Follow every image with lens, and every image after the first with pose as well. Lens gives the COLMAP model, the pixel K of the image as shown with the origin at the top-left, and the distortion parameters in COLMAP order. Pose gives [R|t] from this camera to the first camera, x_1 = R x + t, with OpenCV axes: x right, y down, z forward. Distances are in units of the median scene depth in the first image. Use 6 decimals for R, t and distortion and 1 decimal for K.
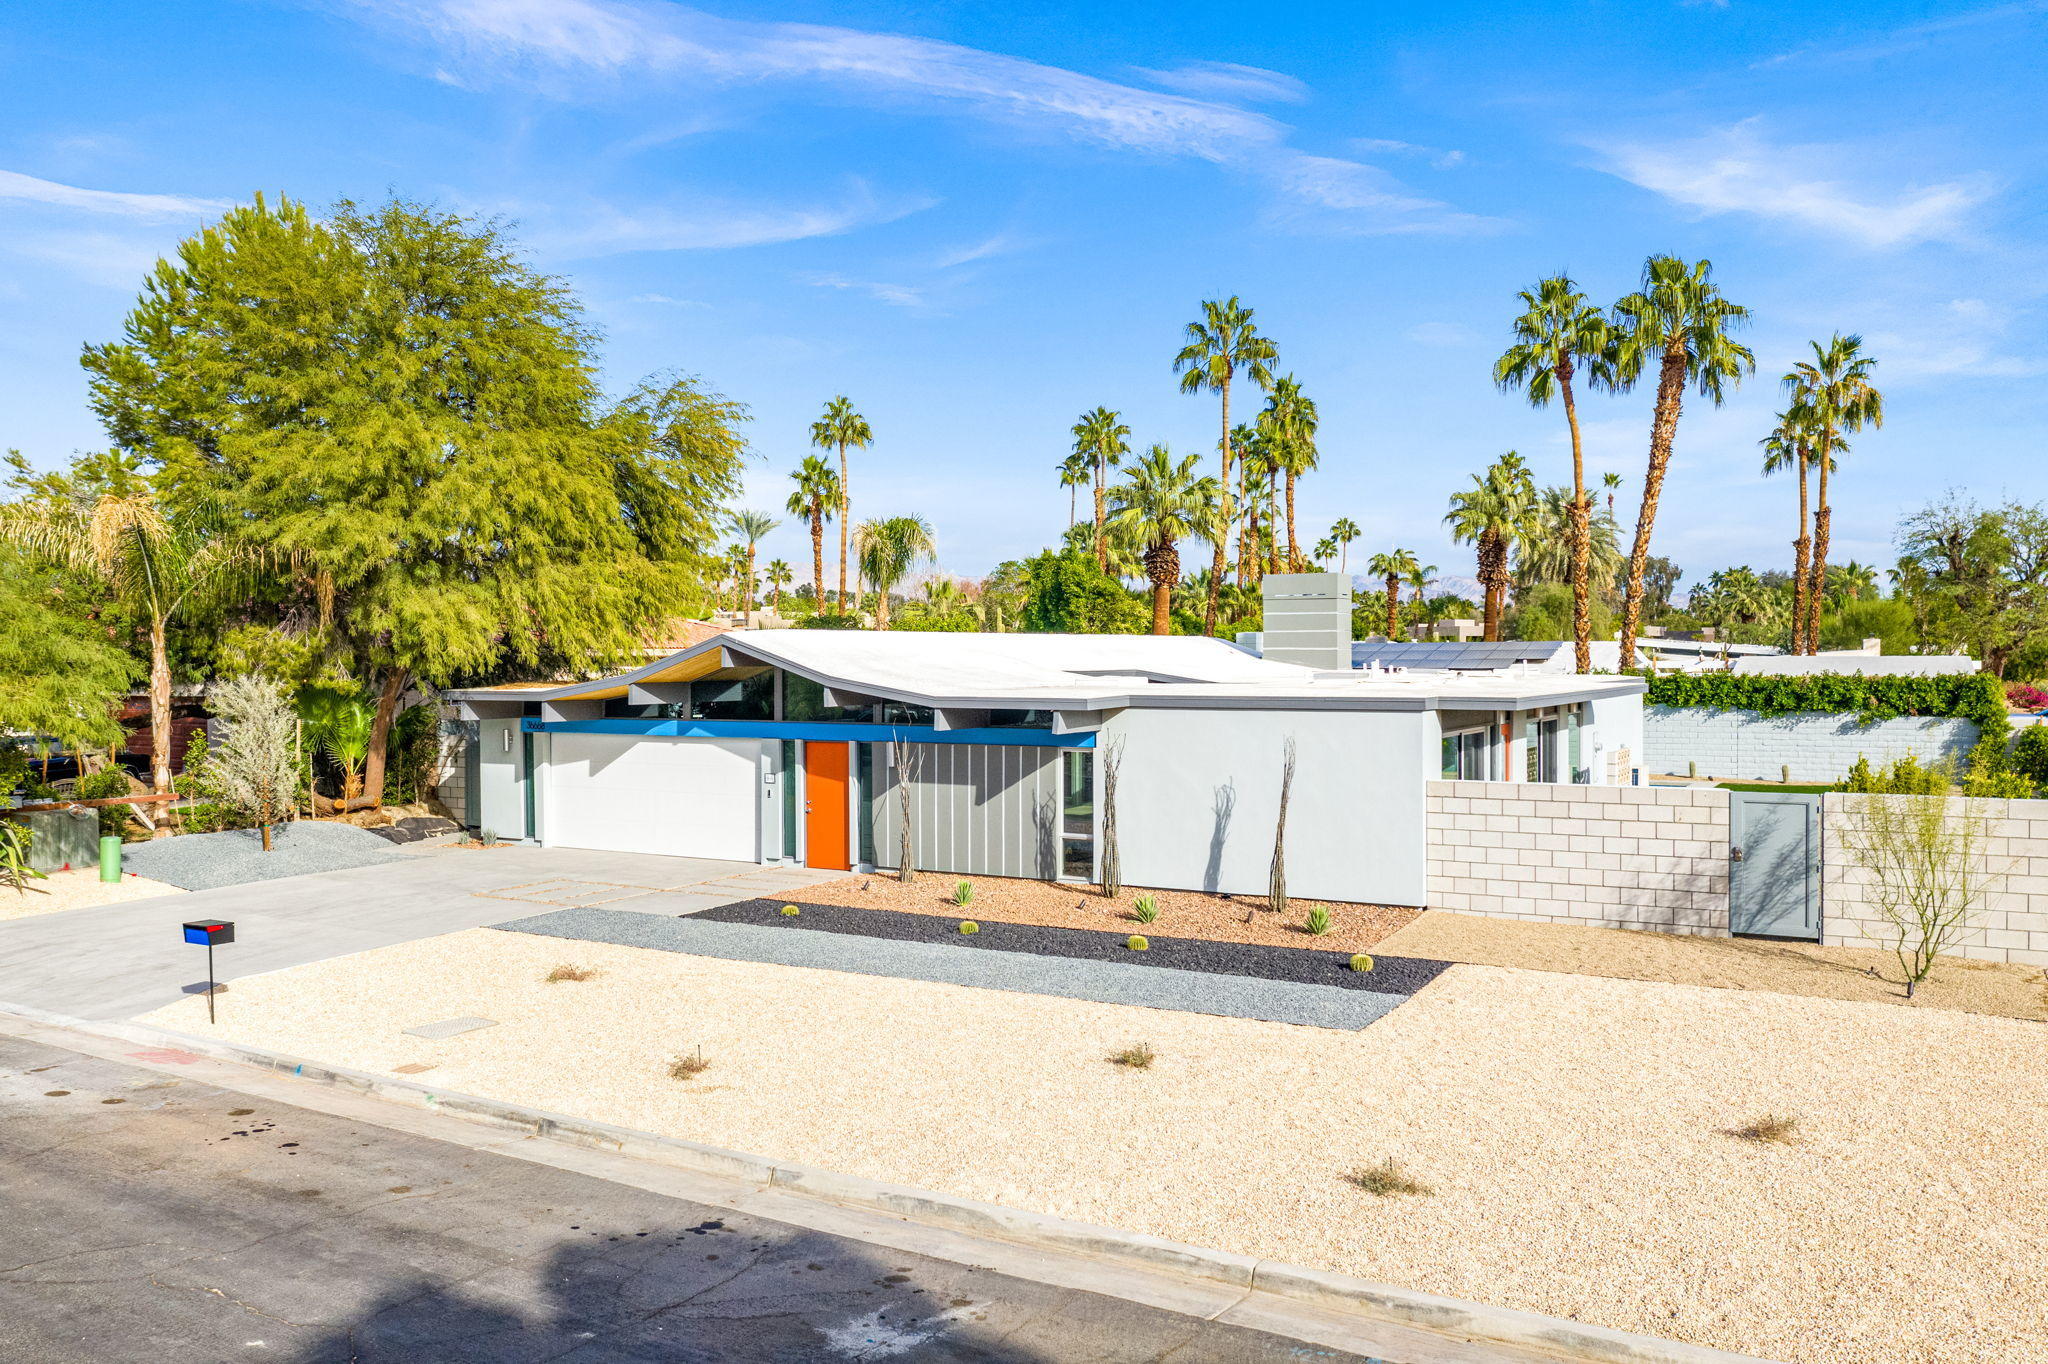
lens RADIAL K [[1642.9, 0, 1000.0], [0, 1642.9, 675.1], [0, 0, 1]] dist [-0.030977, 0.002797]
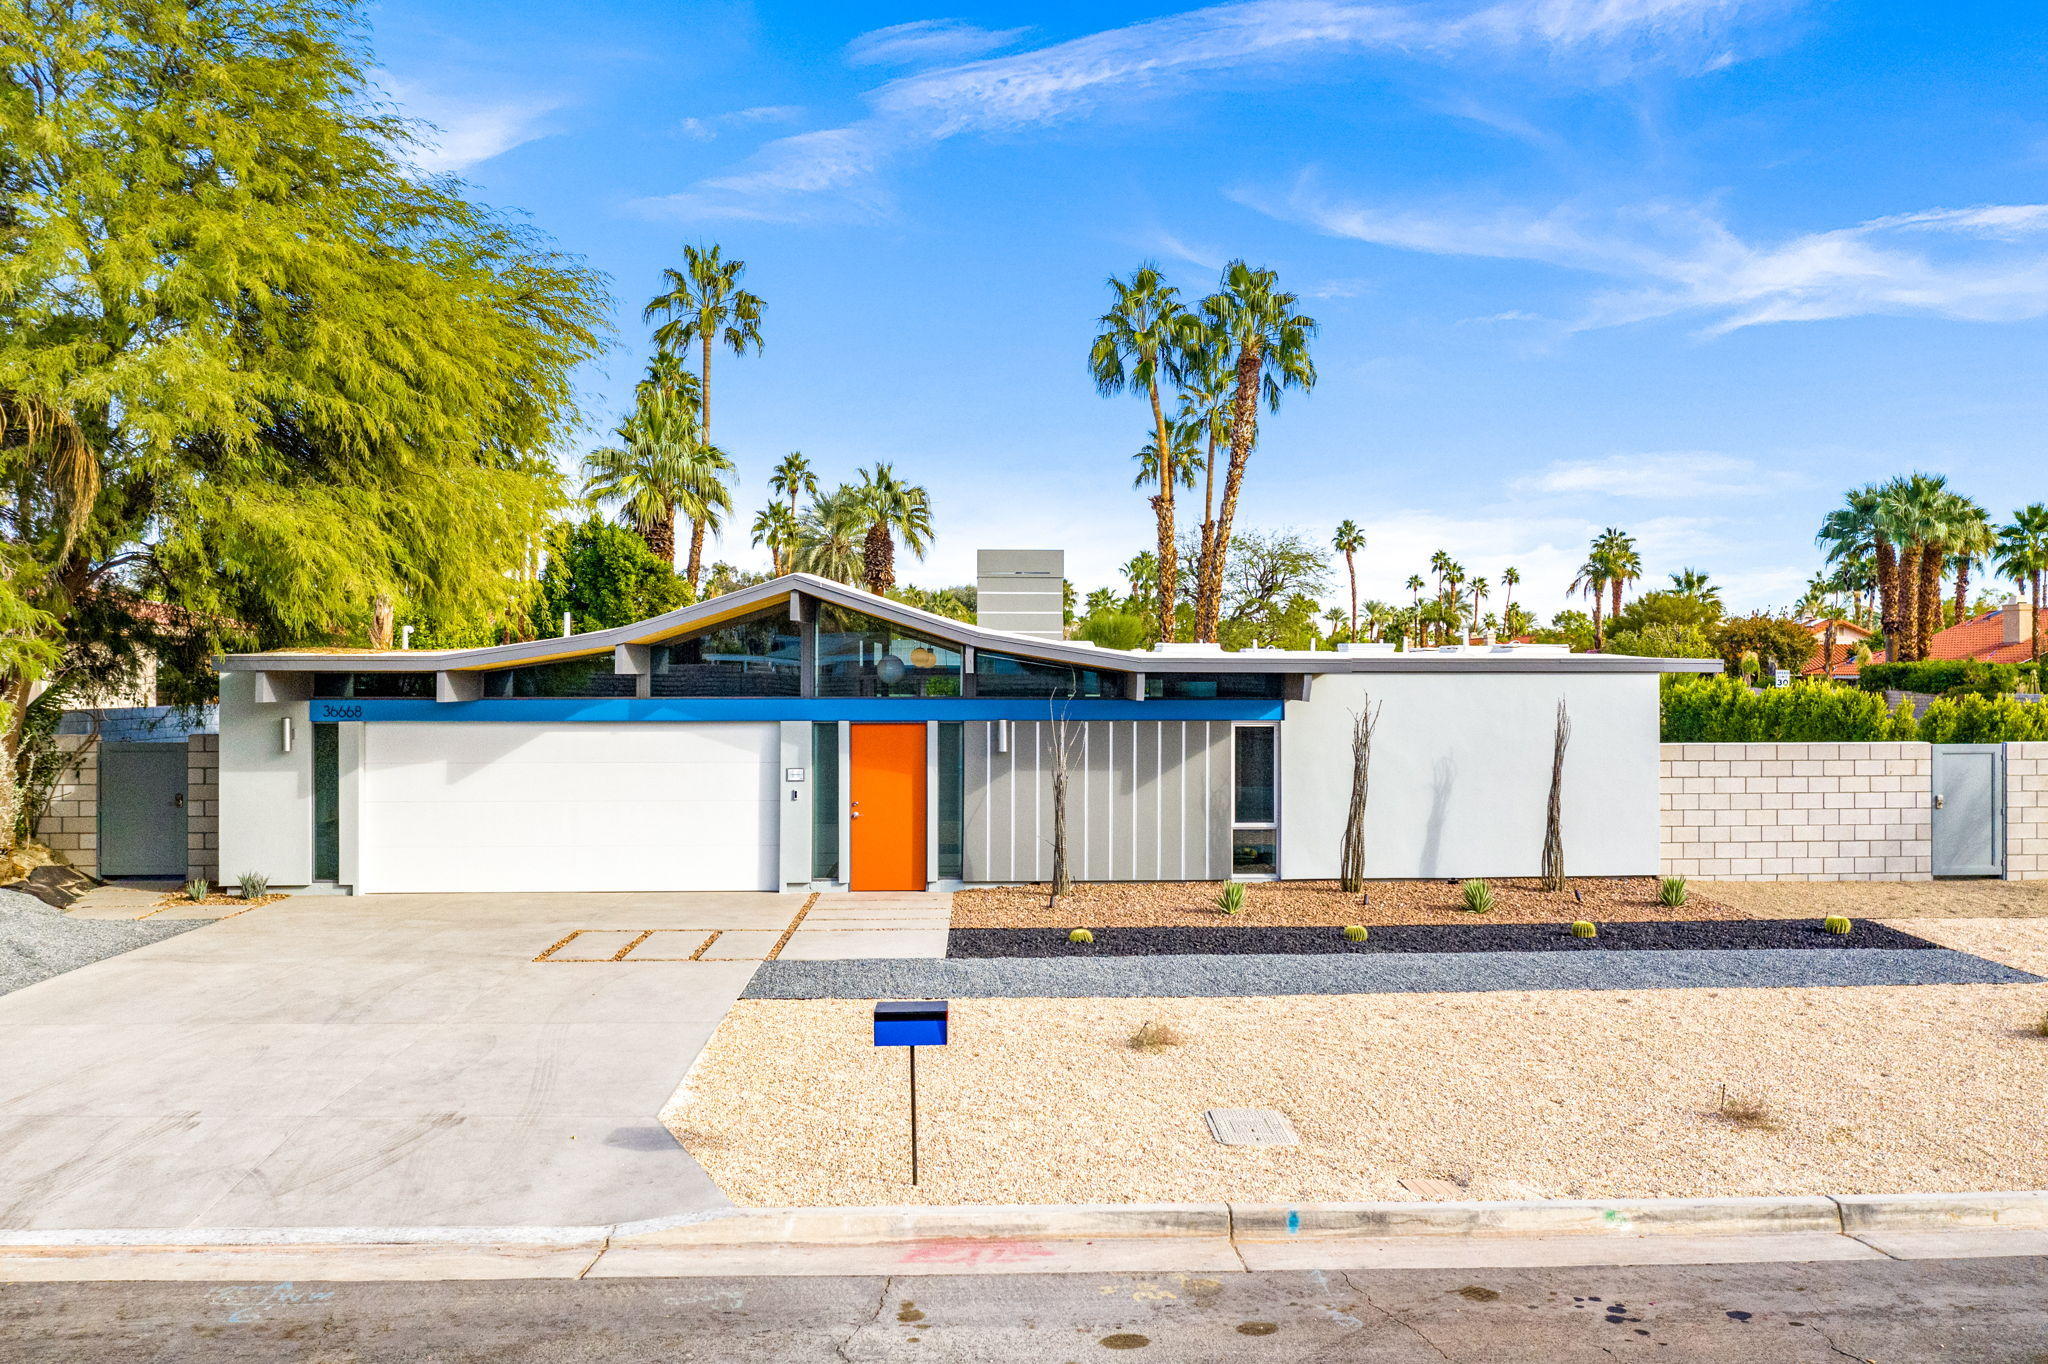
lens RADIAL K [[1700.6, 0, 1105.5], [0, 1700.6, 677.7], [0, 0, 1]] dist [-0.028866, -0.002894]
pose [[0.820497, 0.003879, 0.571638, -0.467666], [0.001897, 0.999953, -0.009508, 0.027156], [-0.571648, 0.008886, 0.820451, 0.293334]]
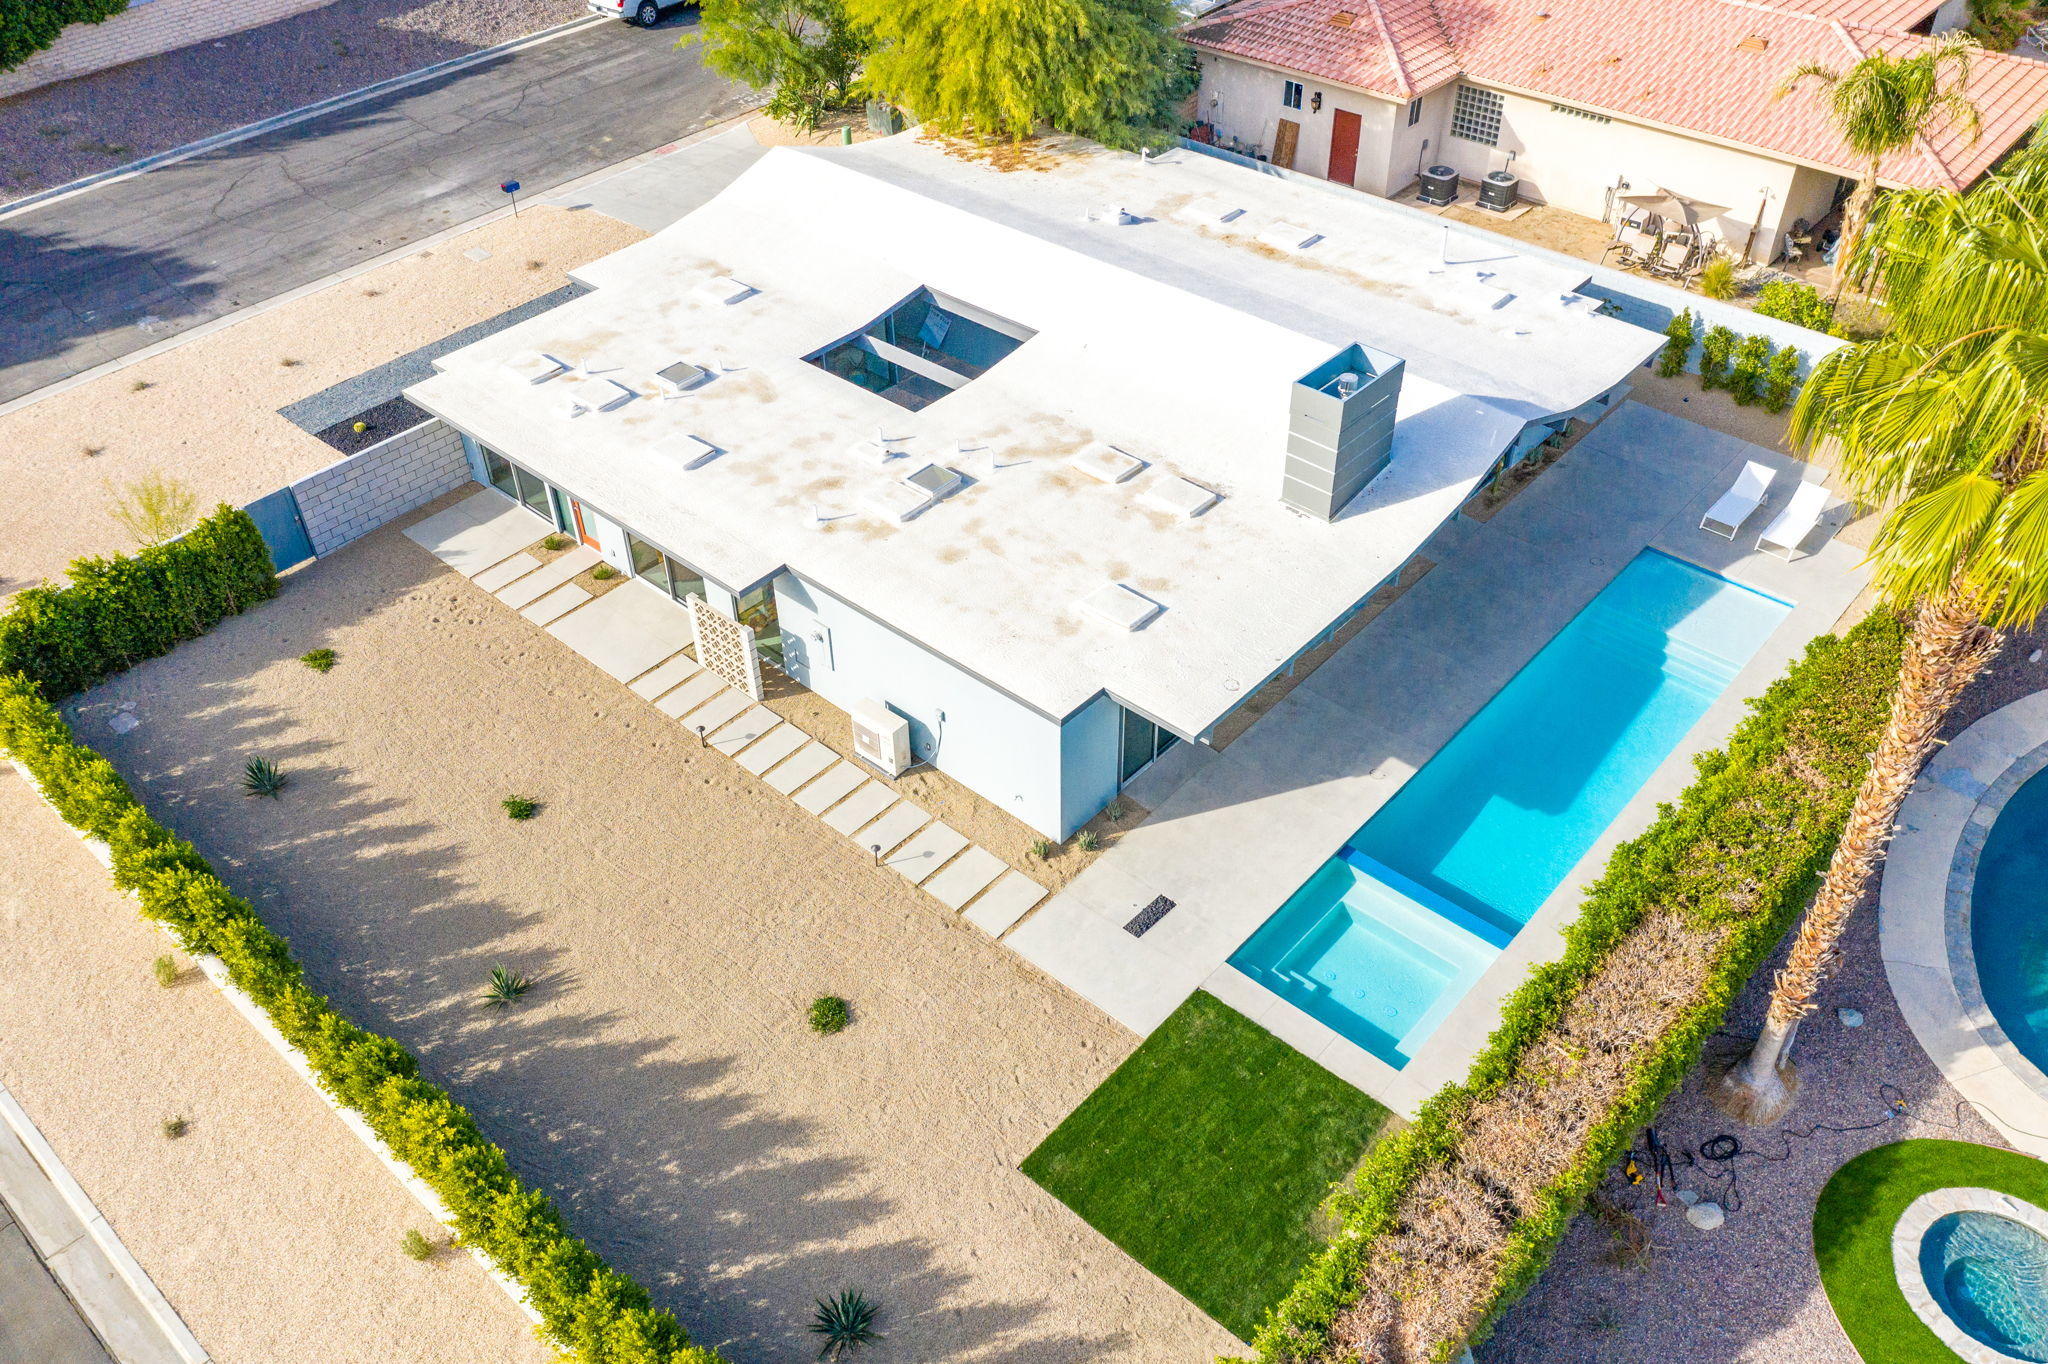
lens RADIAL K [[1614.4, 0, 1004.1], [0, 1614.4, 670.7], [0, 0, 1]] dist [-0.036116, 0.008218]
pose [[-0.200885, 0.631751, -0.748689, 1.195754], [0.009985, 0.765550, 0.643299, -0.598392], [0.979564, 0.121754, -0.160096, 1.458562]]
